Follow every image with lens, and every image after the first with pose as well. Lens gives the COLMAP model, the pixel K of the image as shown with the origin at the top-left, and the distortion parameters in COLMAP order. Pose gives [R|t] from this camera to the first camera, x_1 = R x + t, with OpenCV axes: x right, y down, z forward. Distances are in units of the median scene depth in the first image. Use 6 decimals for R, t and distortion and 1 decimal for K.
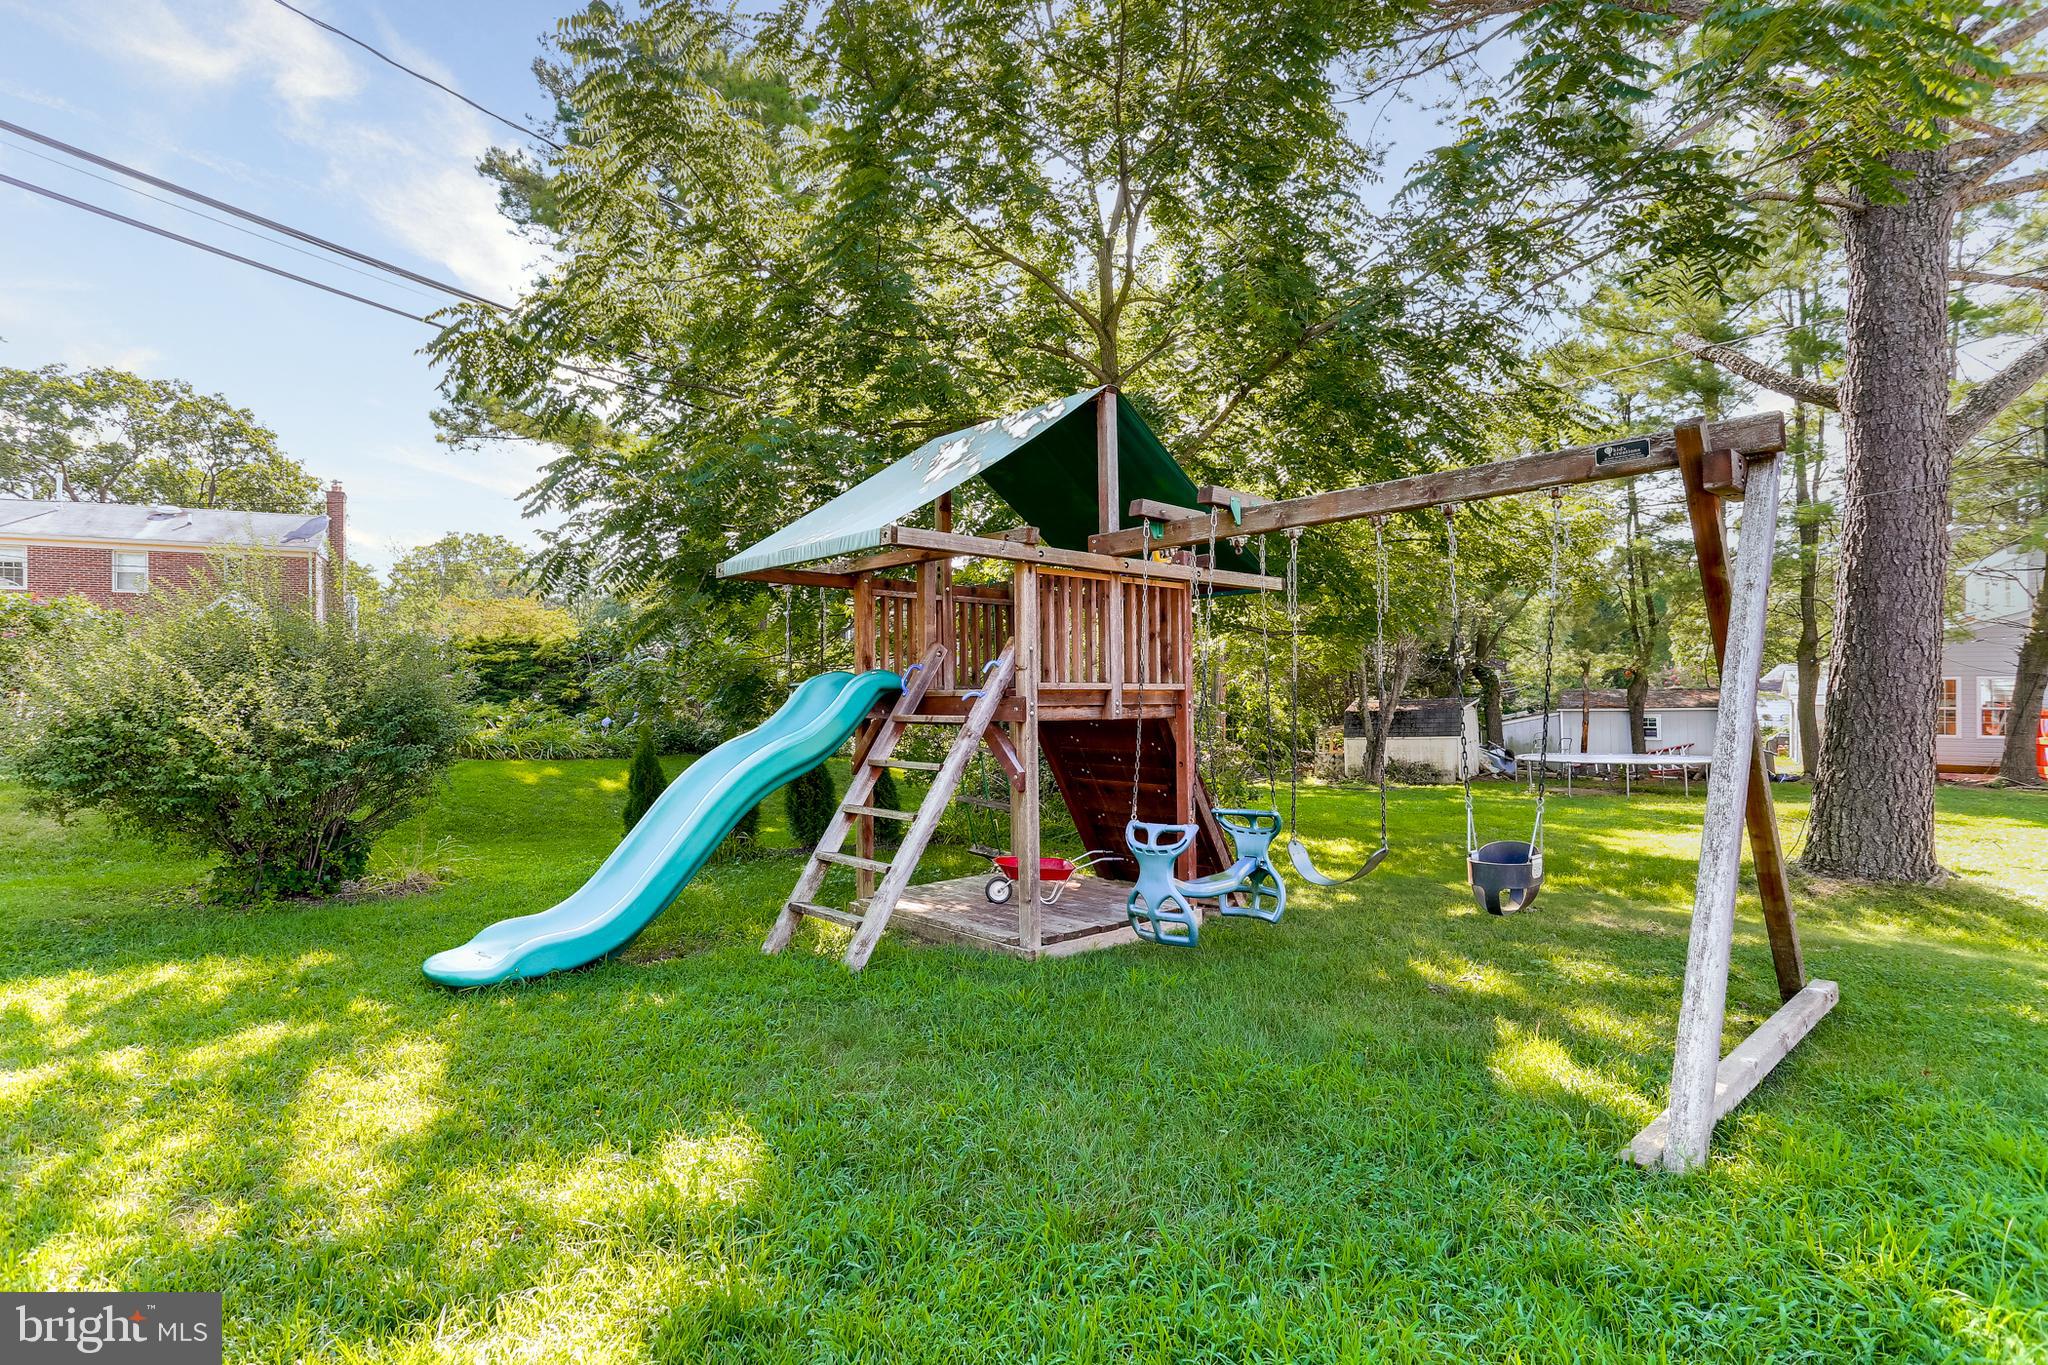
lens RADIAL K [[1004.7, 0, 1026.3], [0, 1004.7, 684.3], [0, 0, 1]] dist [-0.017184, 0.001980]
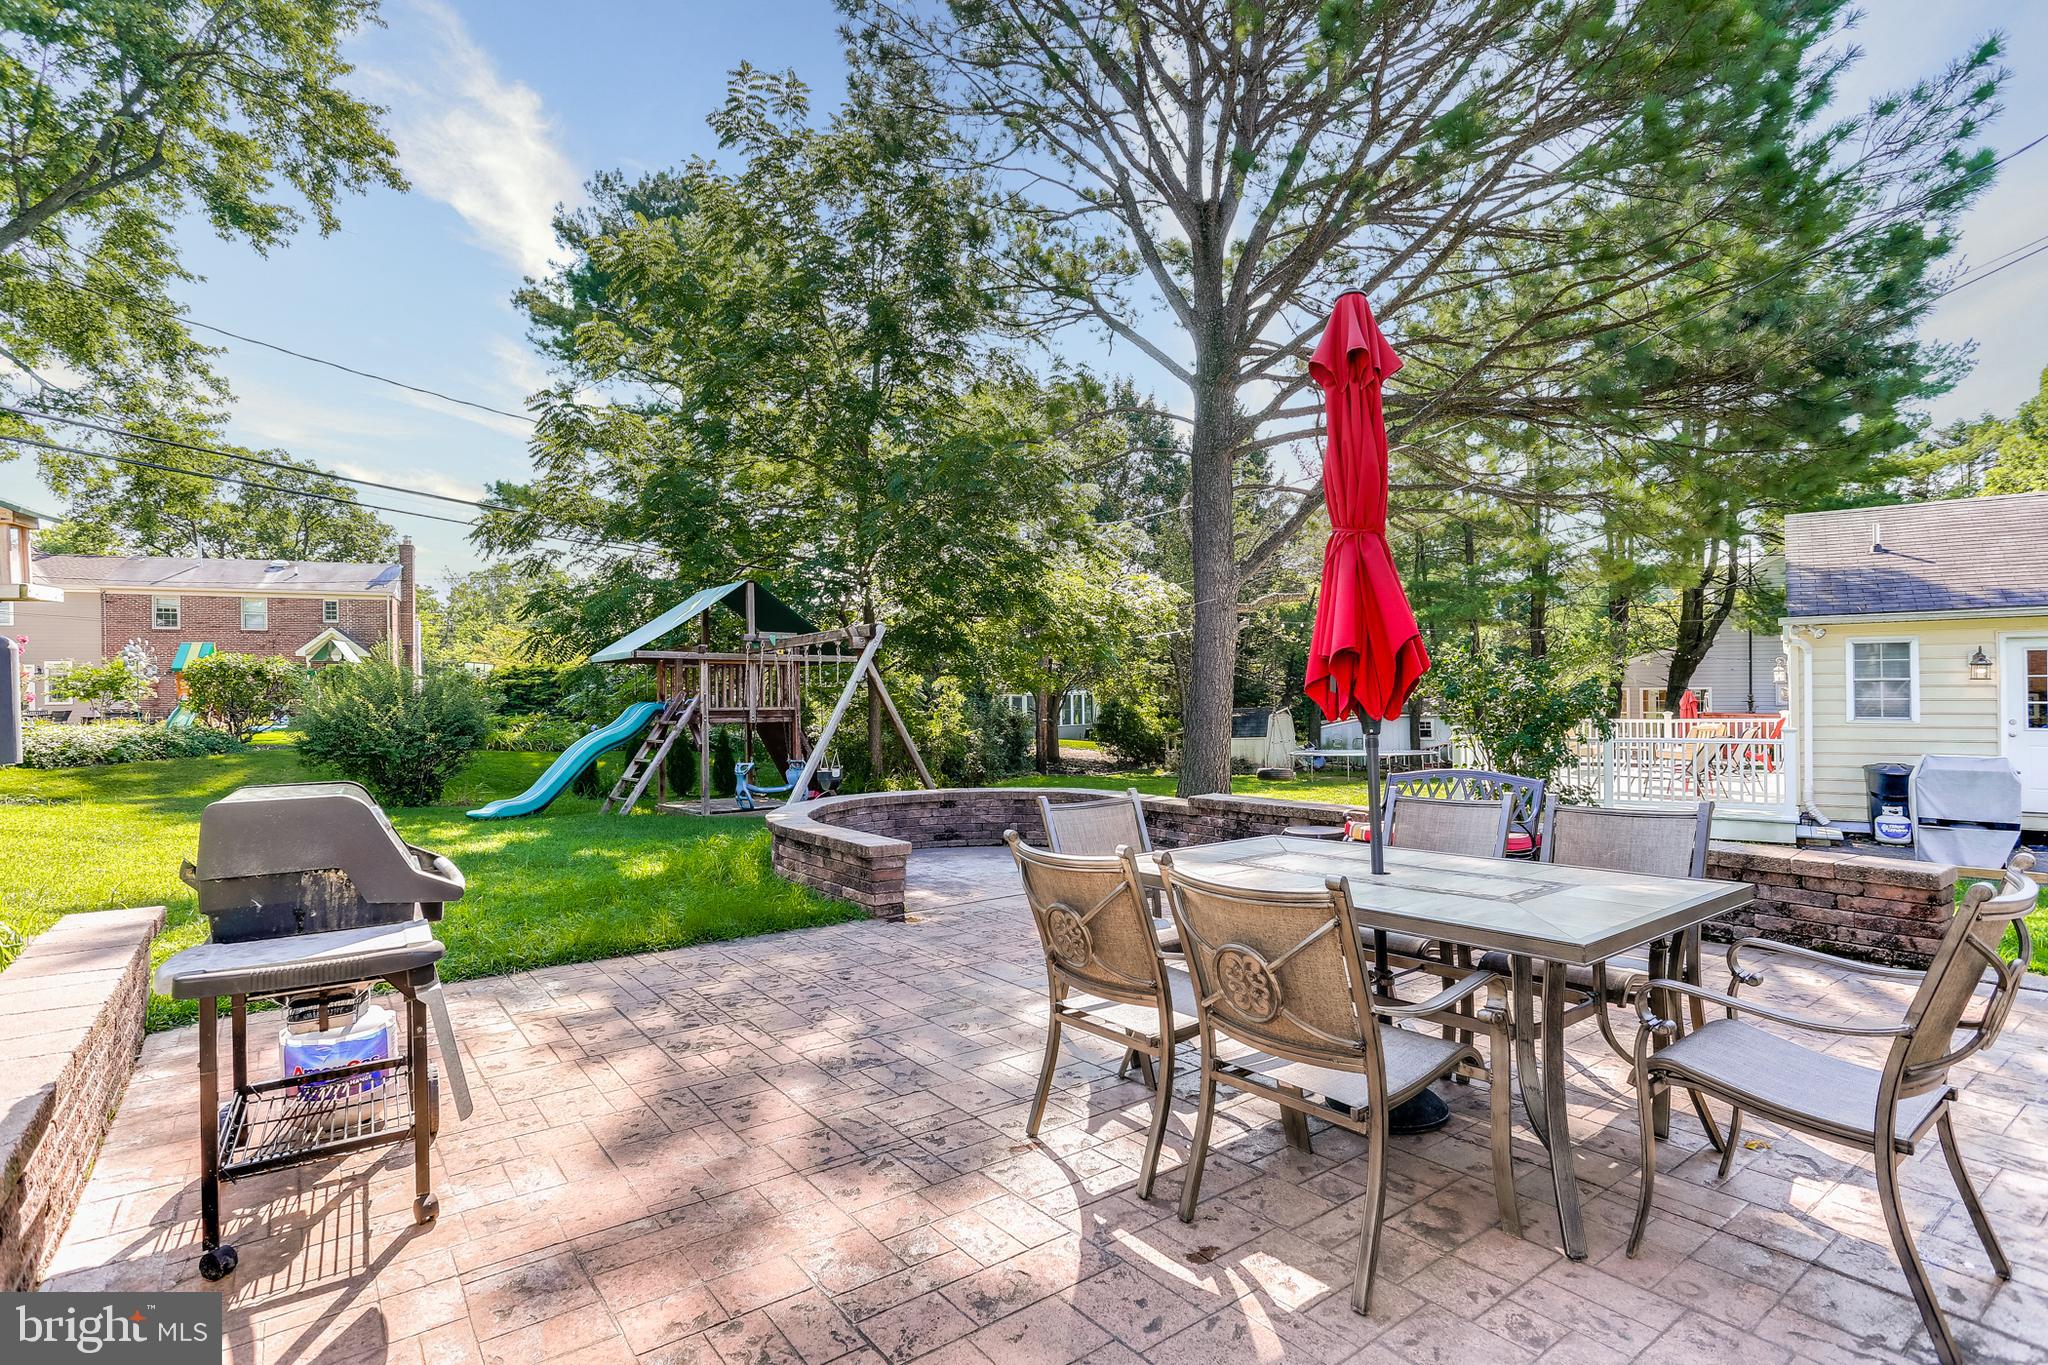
lens RADIAL K [[1004.7, 0, 1021.3], [0, 1004.7, 692.0], [0, 0, 1]] dist [-0.017184, 0.001980]
pose [[0.998853, -0.005929, -0.047506, 0.217901], [0.005955, 0.999982, 0.000405, -0.008919], [0.047503, -0.000688, 0.998871, -0.345506]]
